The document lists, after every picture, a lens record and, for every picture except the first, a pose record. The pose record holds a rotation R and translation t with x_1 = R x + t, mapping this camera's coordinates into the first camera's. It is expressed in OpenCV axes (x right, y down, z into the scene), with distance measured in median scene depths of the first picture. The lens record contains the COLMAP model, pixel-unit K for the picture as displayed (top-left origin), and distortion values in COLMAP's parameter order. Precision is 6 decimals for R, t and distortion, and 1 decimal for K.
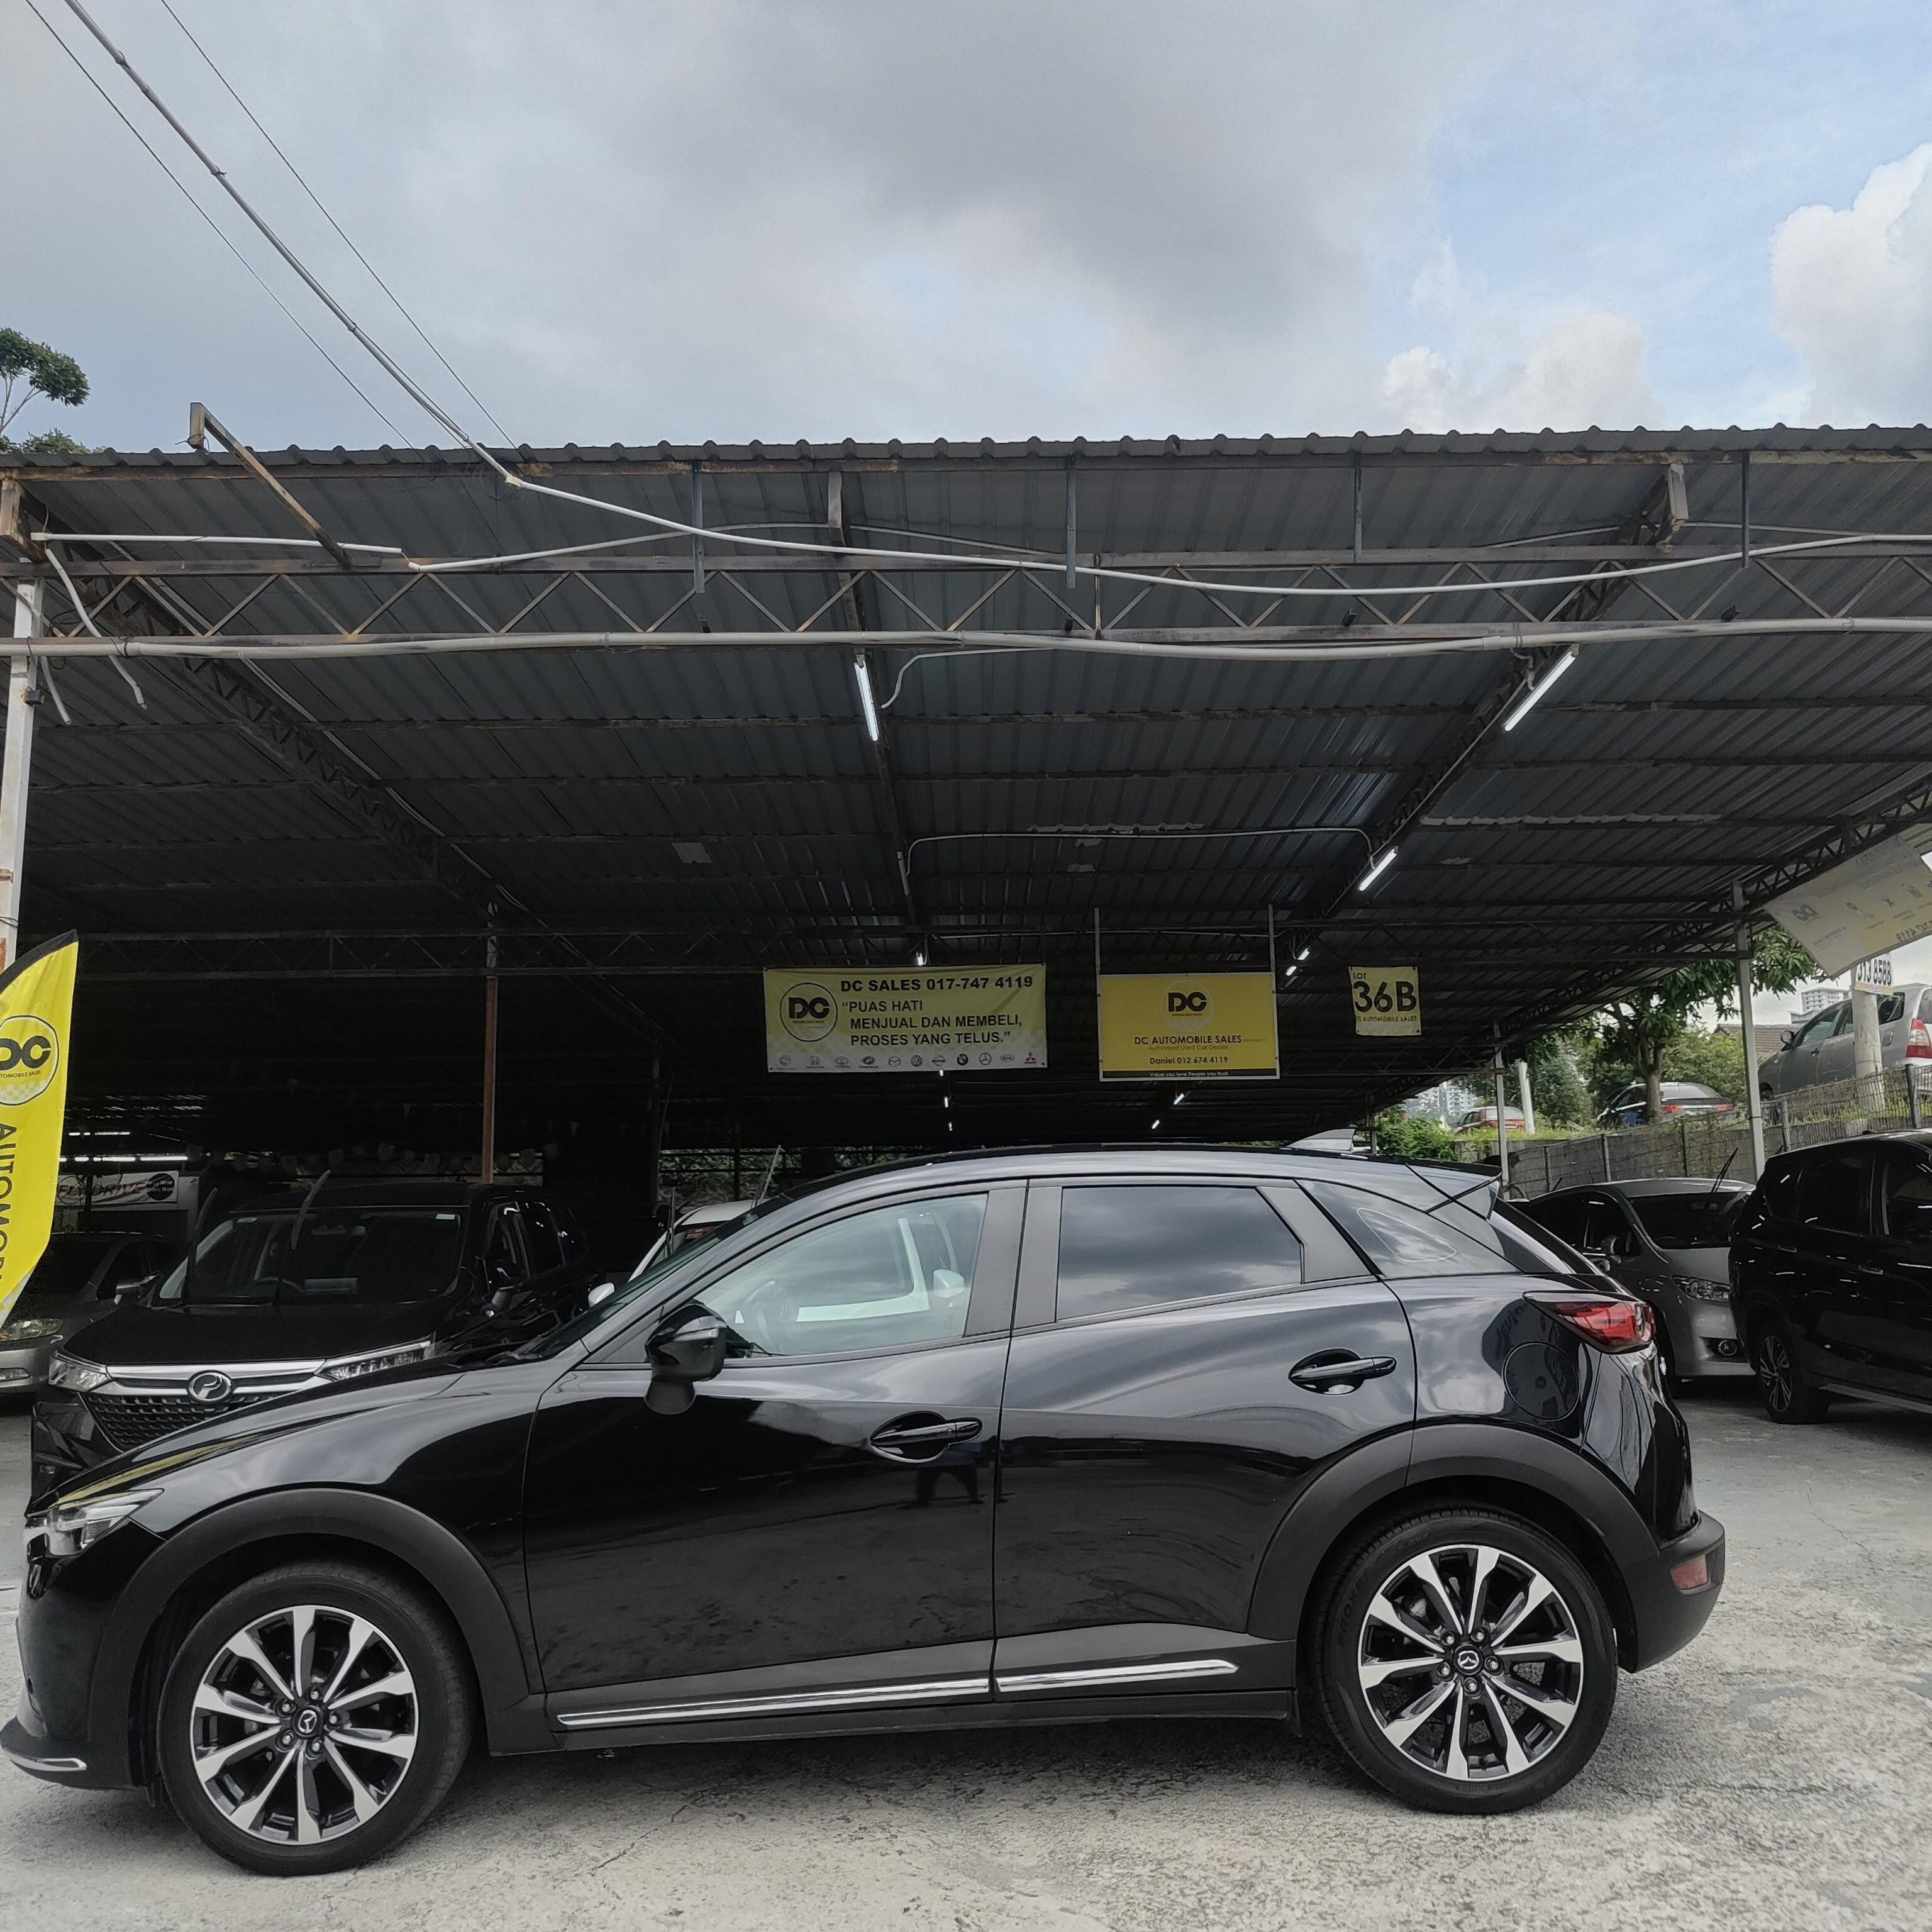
lens RADIAL K [[1813.5, 0, 944.1], [0, 1813.5, 958.1], [0, 0, 1]] dist [0.020949, 0.001016]
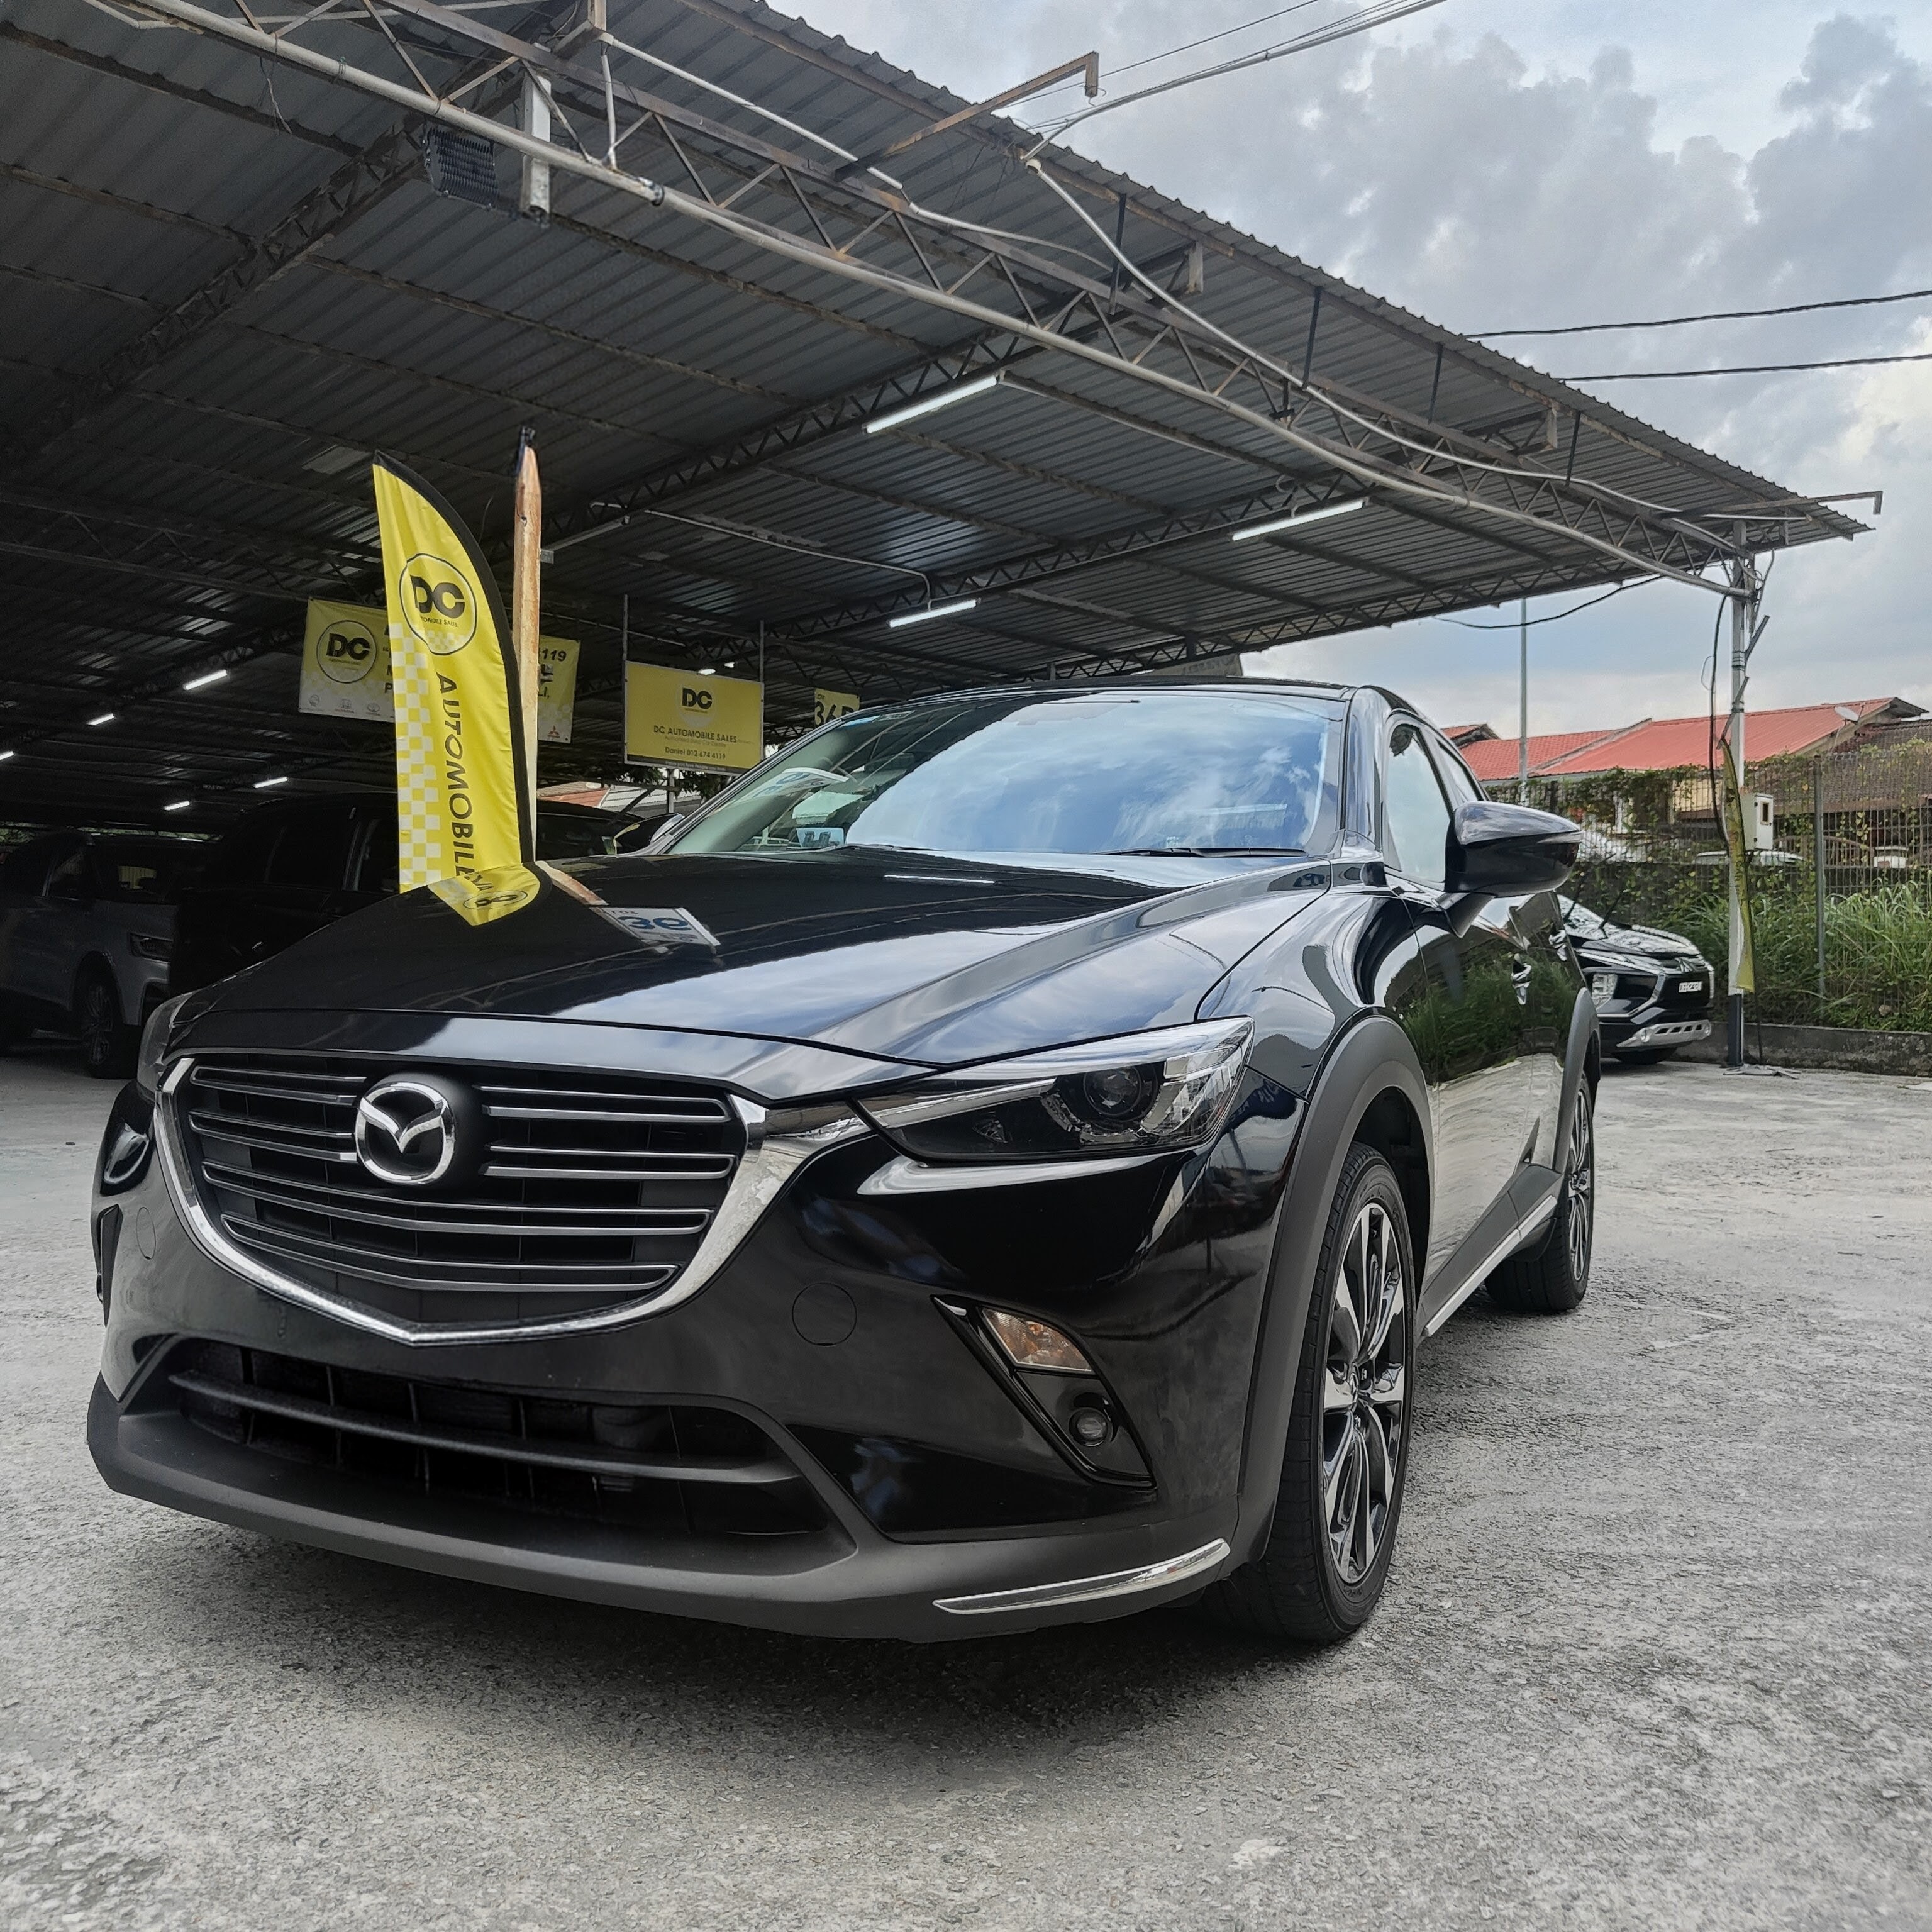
lens RADIAL K [[1836.6, 0, 1011.7], [0, 1836.6, 971.2], [0, 0, 1]] dist [0.039993, -0.017156]
pose [[0.721557, 0.036841, 0.691374, -0.476649], [-0.143810, 0.984779, 0.097613, 0.049691], [-0.677254, -0.169859, 0.715873, 0.069918]]
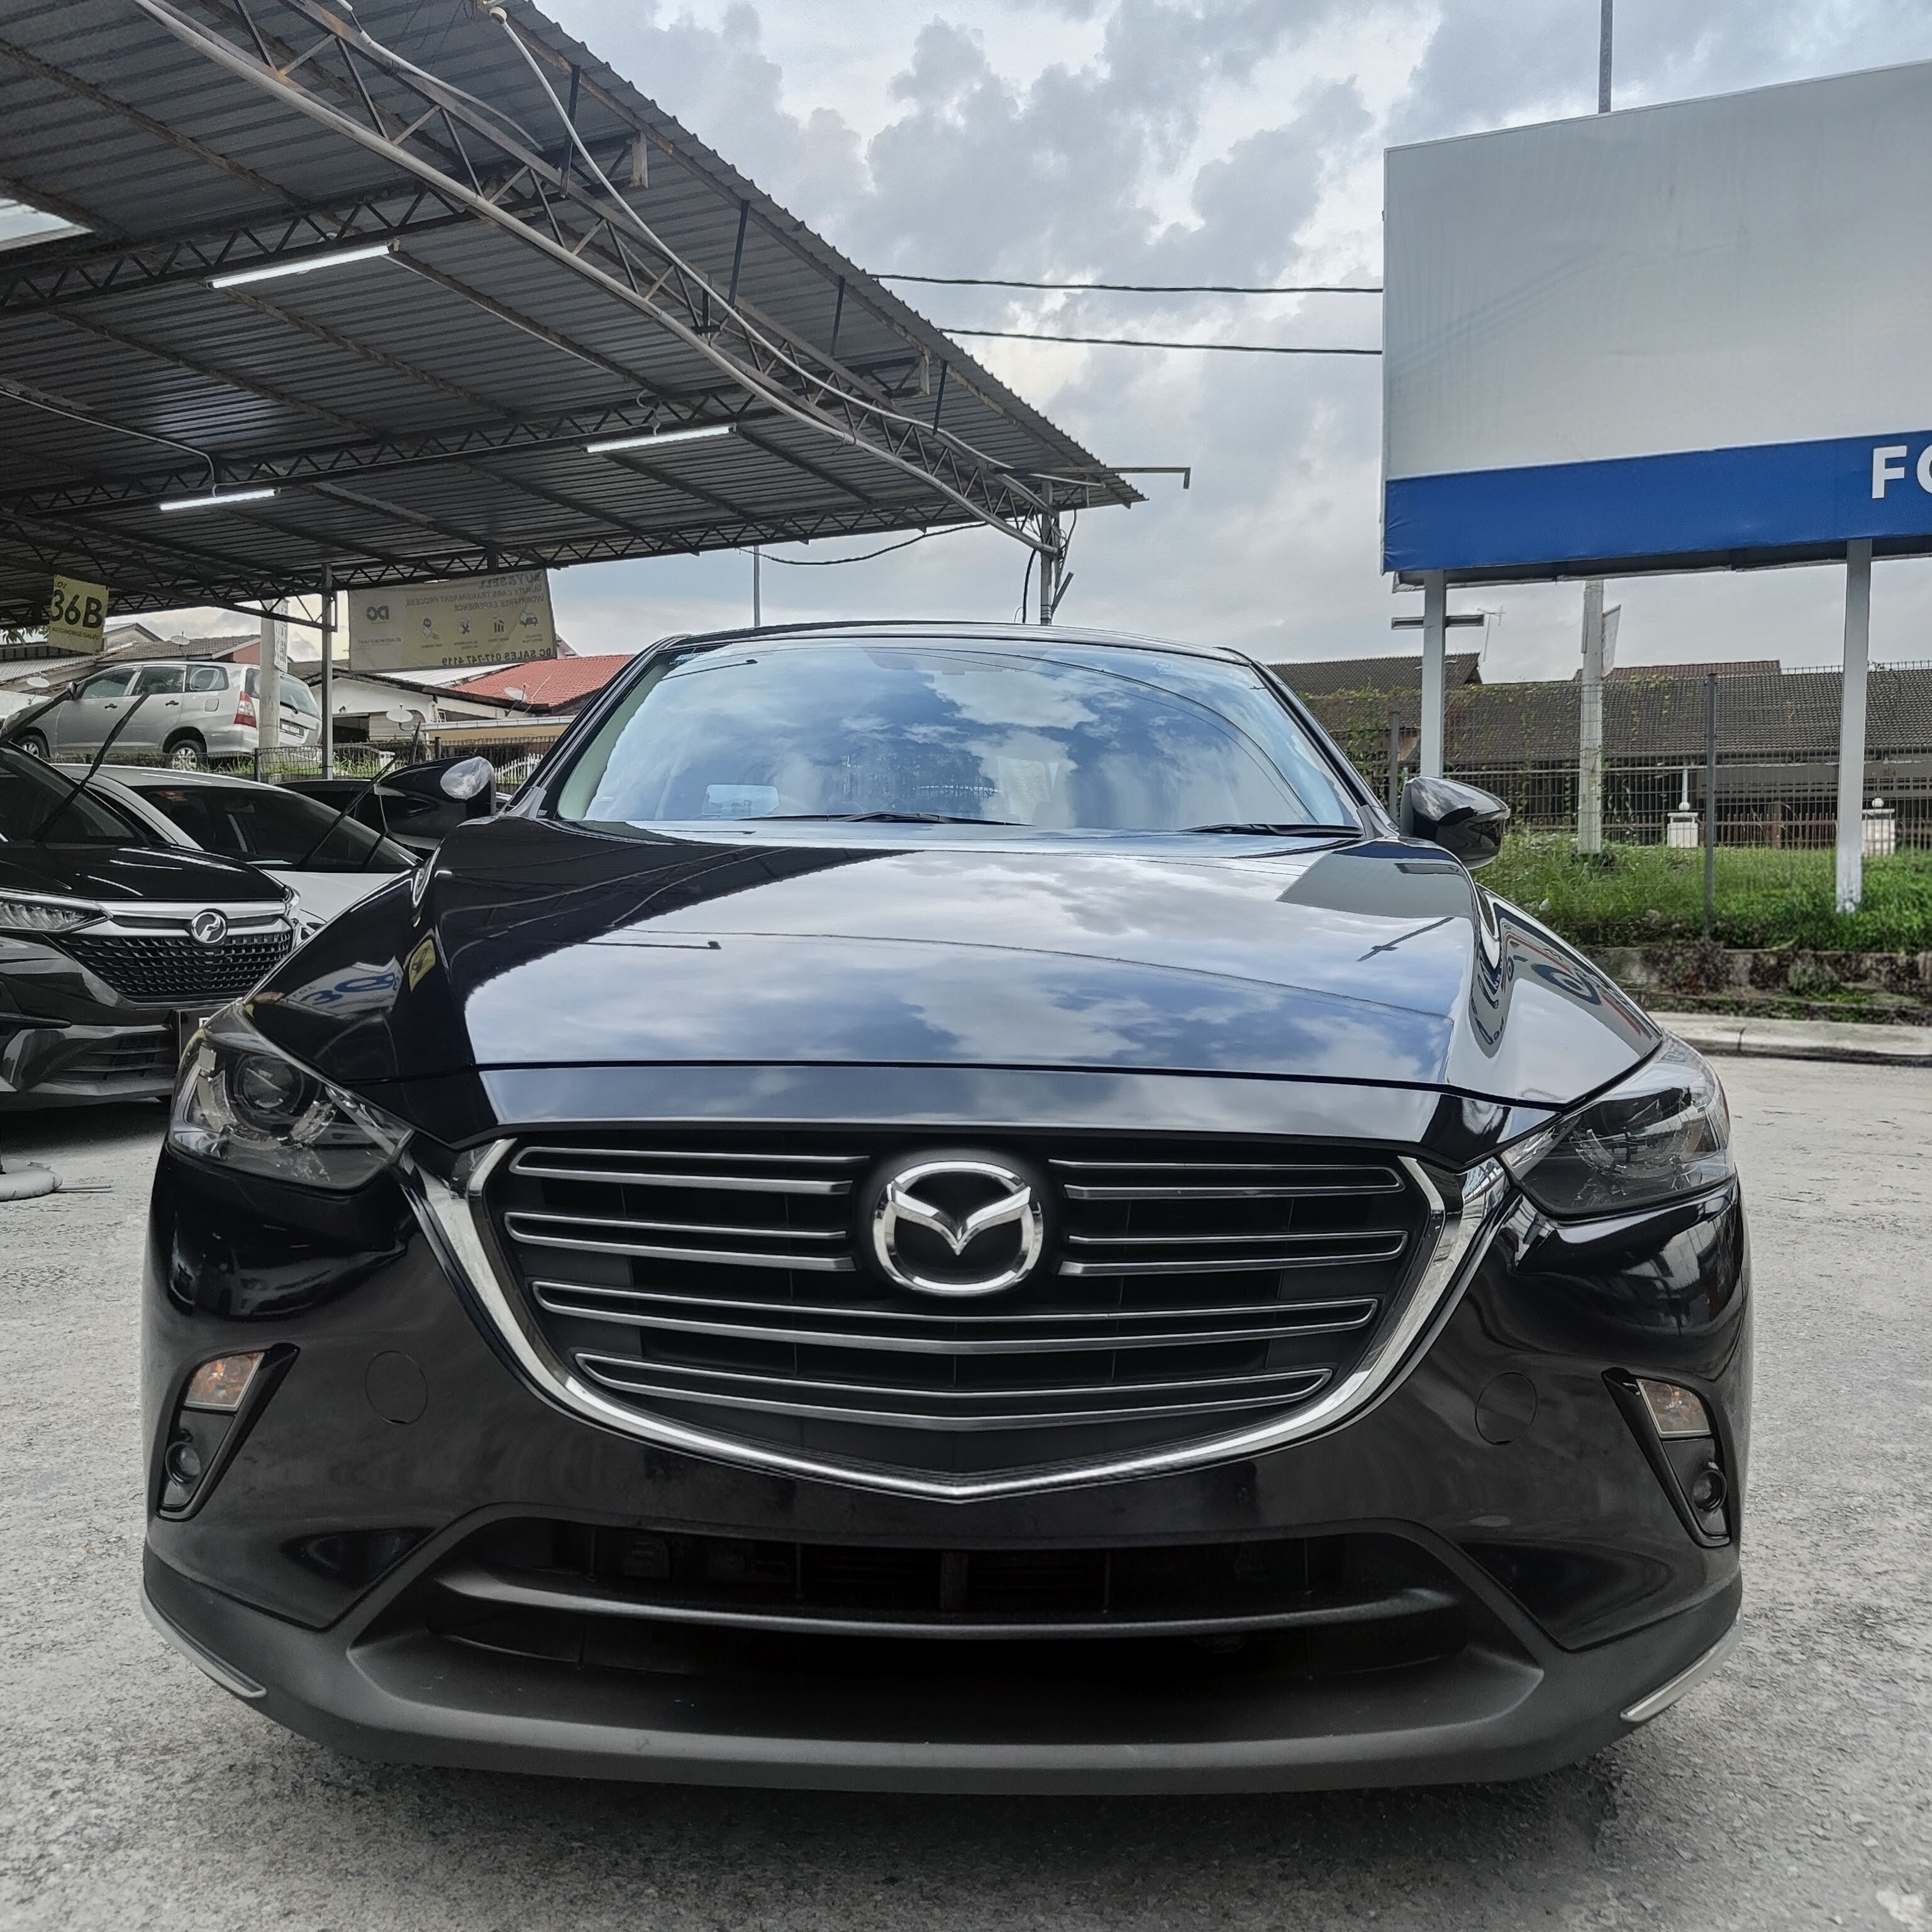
lens RADIAL K [[1813.5, 0, 944.1], [0, 1813.5, 958.1], [0, 0, 1]] dist [0.020949, 0.001016]
pose [[0.382623, 0.001976, 0.923902, -0.504266], [-0.170704, 0.982932, 0.068593, 0.059968], [-0.907998, -0.183959, 0.376430, 0.159655]]
